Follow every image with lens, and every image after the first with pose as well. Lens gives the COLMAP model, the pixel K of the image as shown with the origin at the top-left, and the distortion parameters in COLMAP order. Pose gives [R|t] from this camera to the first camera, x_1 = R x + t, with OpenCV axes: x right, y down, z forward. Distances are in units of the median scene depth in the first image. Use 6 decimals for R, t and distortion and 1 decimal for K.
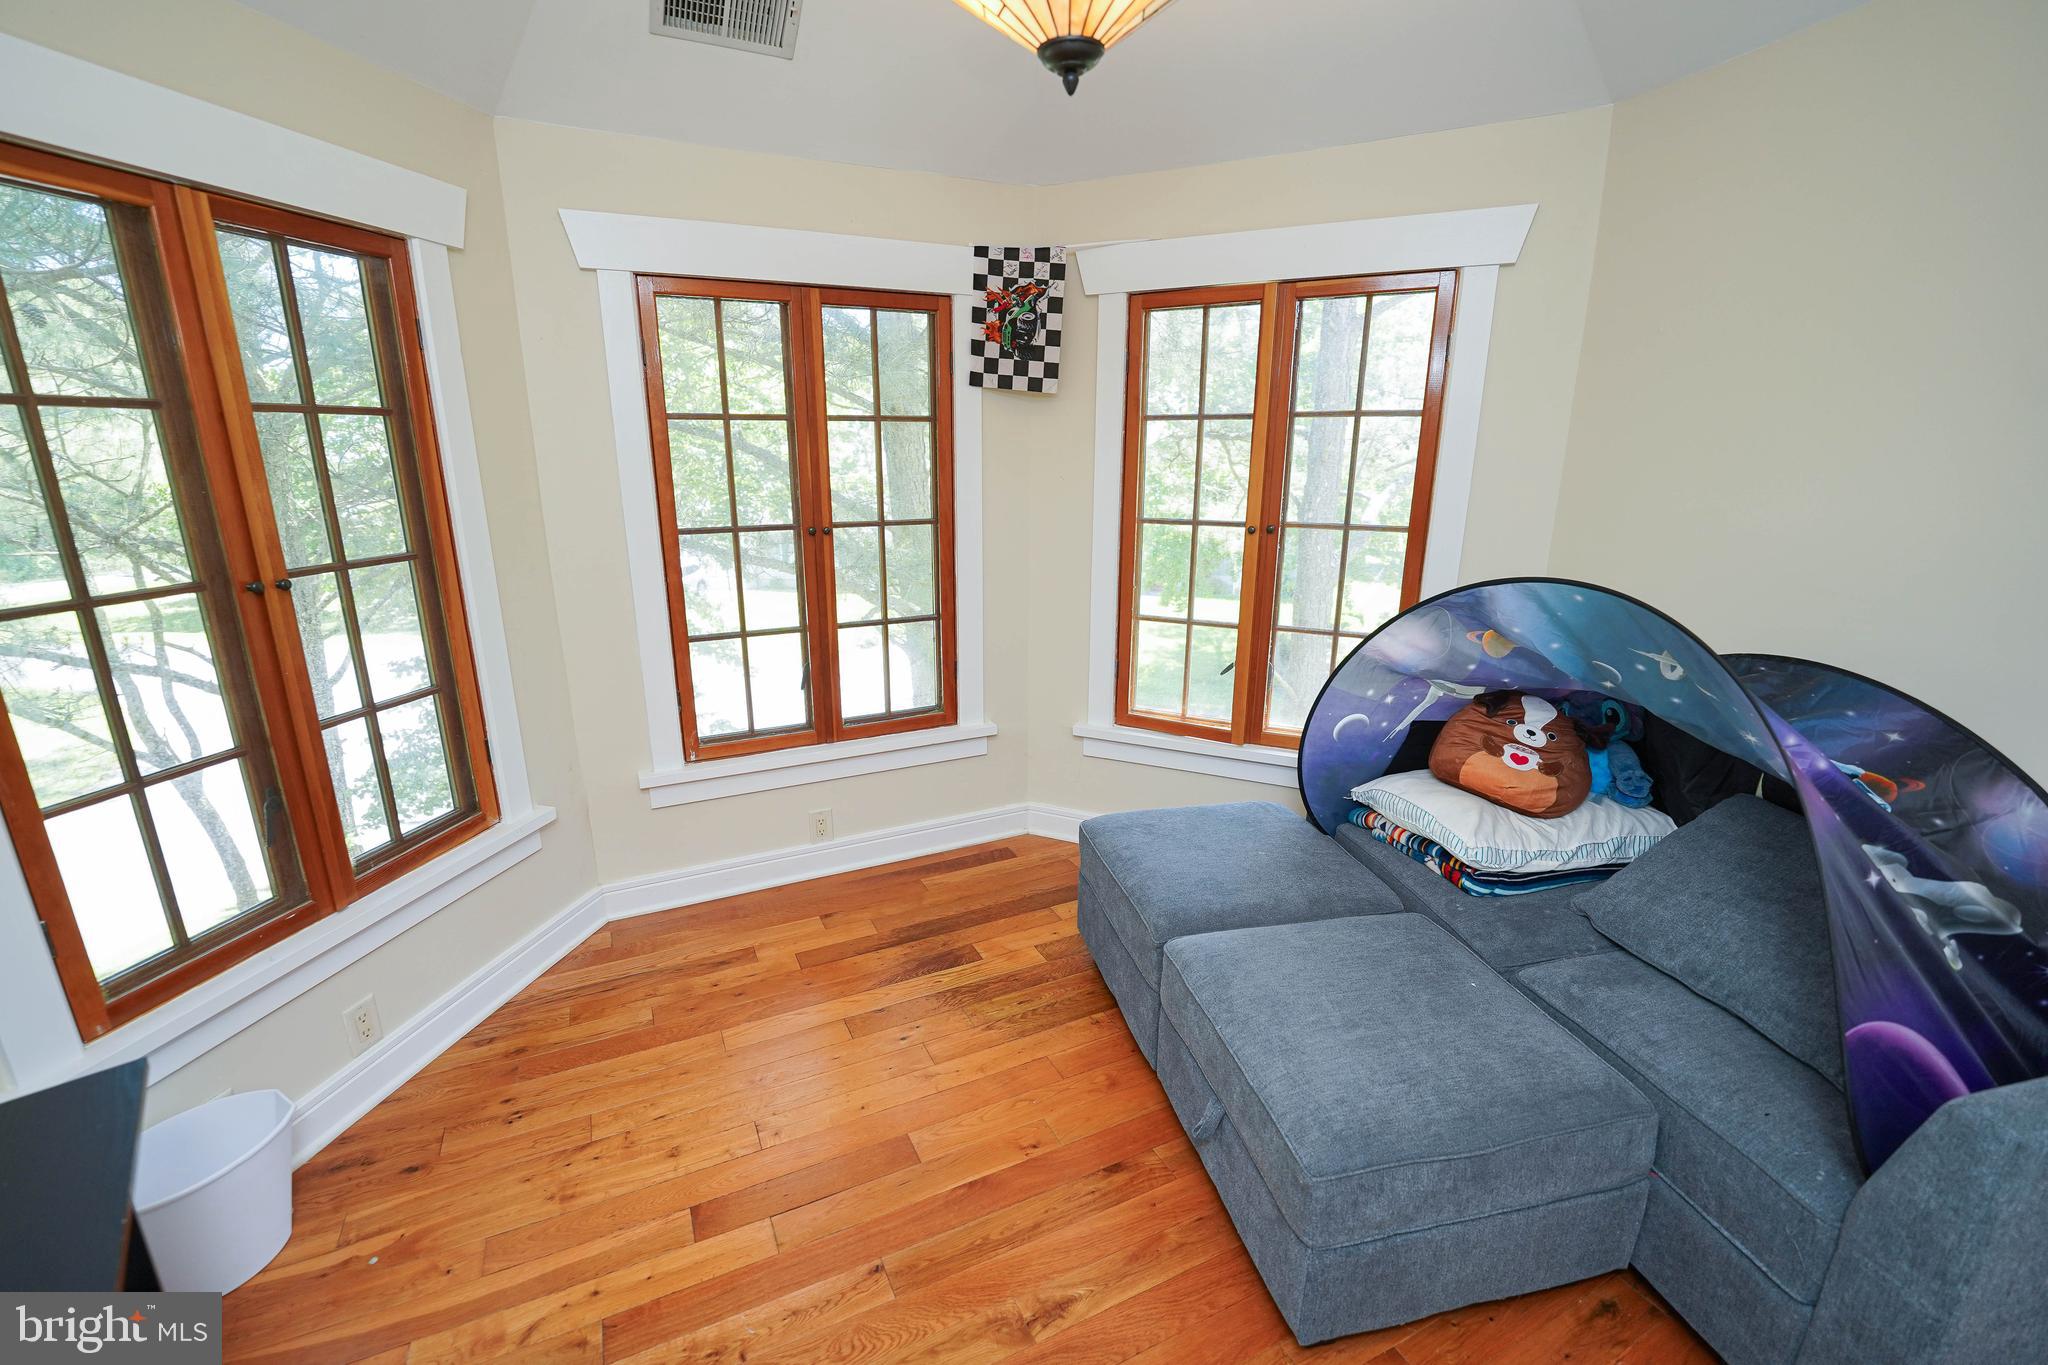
lens RADIAL K [[844.1, 0, 1013.0], [0, 844.1, 672.2], [0, 0, 1]] dist [-0.002843, -0.000191]
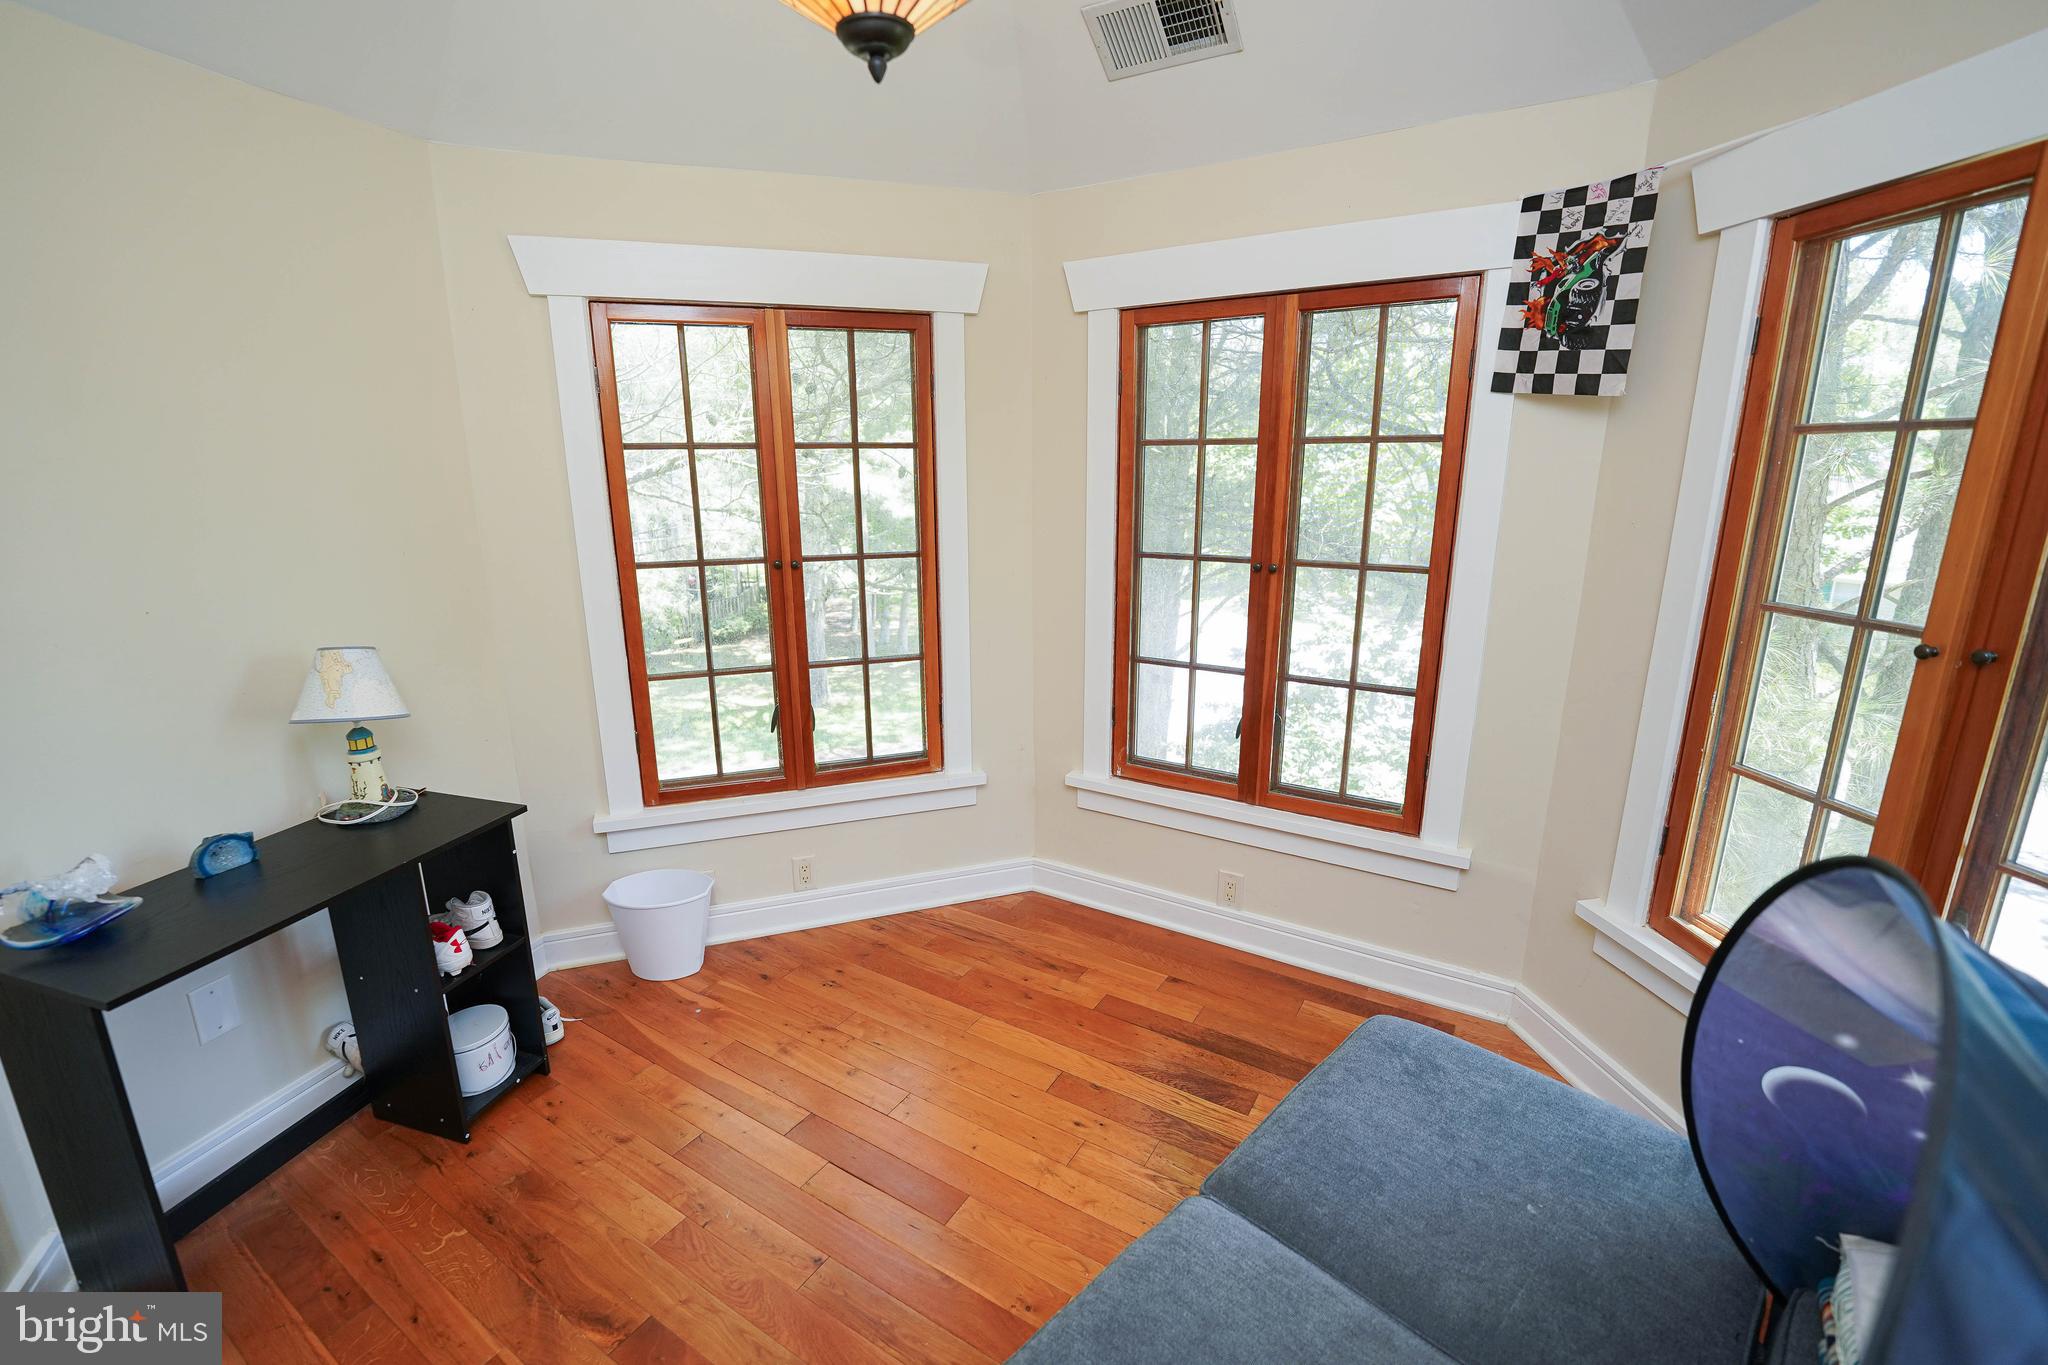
lens RADIAL K [[871.0, 0, 1024.0], [0, 871.0, 682.5], [0, 0, 1]] dist [-0.017936, 0.000192]
pose [[0.550891, 0.204250, -0.809197, 0.393013], [-0.216127, 0.971428, 0.098062, -0.084562], [0.806106, 0.120868, 0.579296, 0.281038]]
